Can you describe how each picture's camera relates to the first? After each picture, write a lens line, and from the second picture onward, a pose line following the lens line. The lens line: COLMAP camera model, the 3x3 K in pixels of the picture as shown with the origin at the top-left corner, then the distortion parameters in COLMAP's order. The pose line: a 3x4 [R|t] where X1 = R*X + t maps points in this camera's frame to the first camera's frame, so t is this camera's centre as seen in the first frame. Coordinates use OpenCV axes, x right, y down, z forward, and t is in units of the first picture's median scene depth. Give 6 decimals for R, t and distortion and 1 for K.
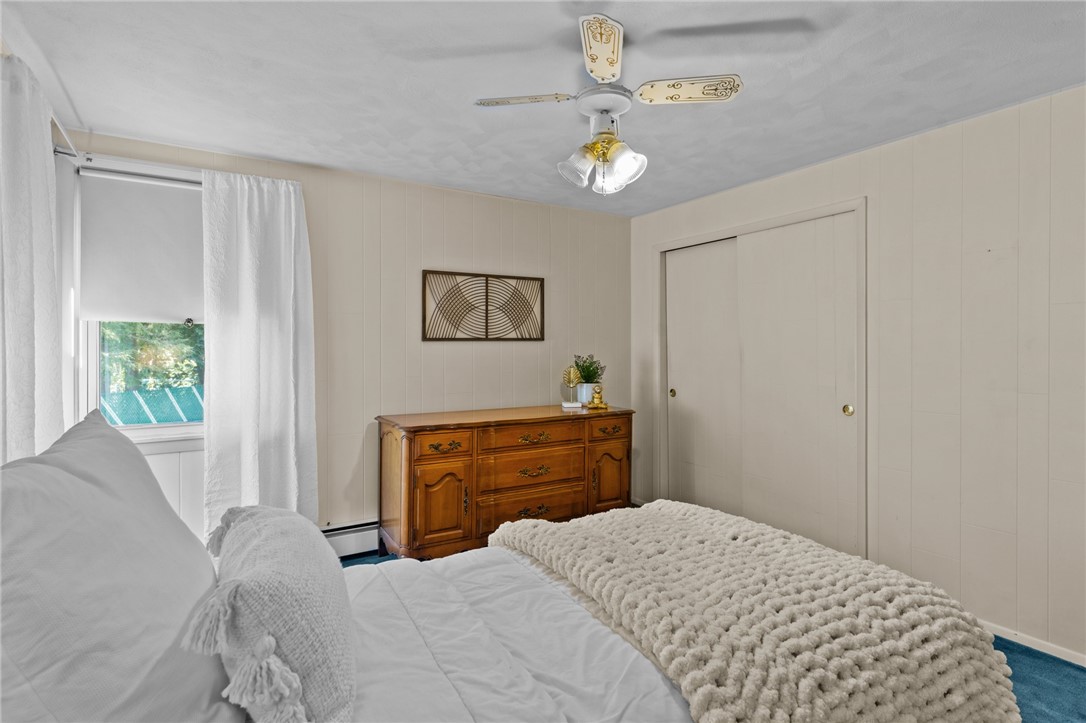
lens RADIAL K [[565.1, 0, 542.3], [0, 565.1, 346.4], [0, 0, 1]] dist [-0.003792, -0.000948]
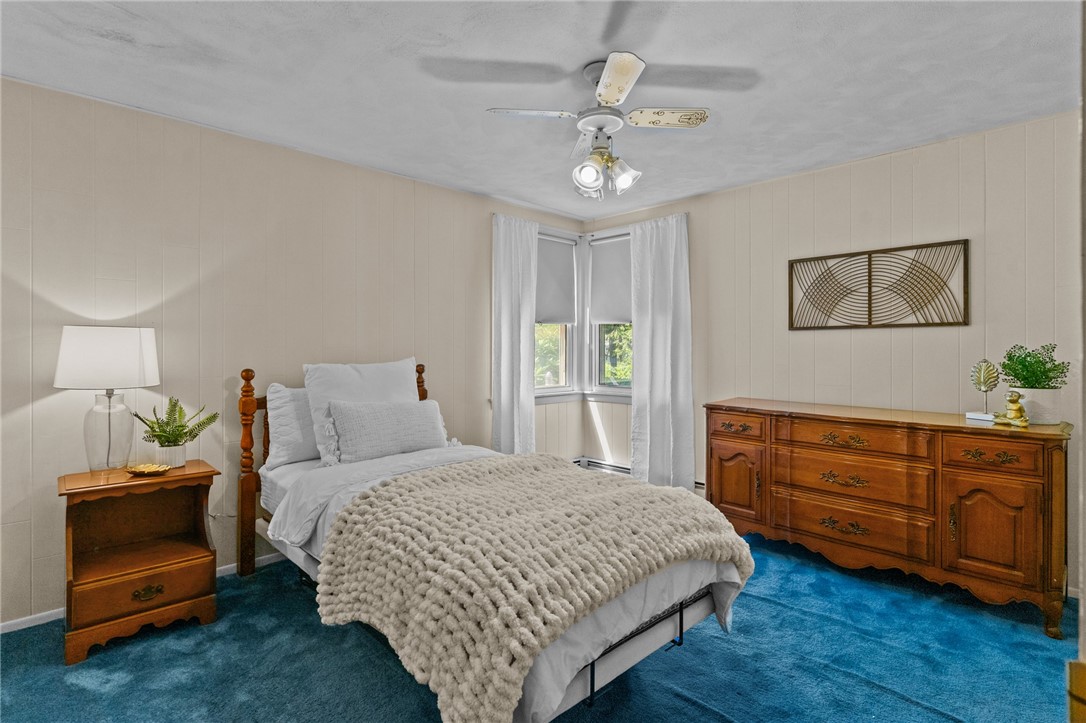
lens RADIAL K [[566.4, 0, 537.9], [0, 566.4, 340.0], [0, 0, 1]] dist [0.002055, -0.000233]
pose [[0.178260, -0.010598, -0.983926, 0.695973], [0.002181, 0.999944, -0.010375, 0.017163], [0.983981, -0.000296, 0.178273, 0.363802]]
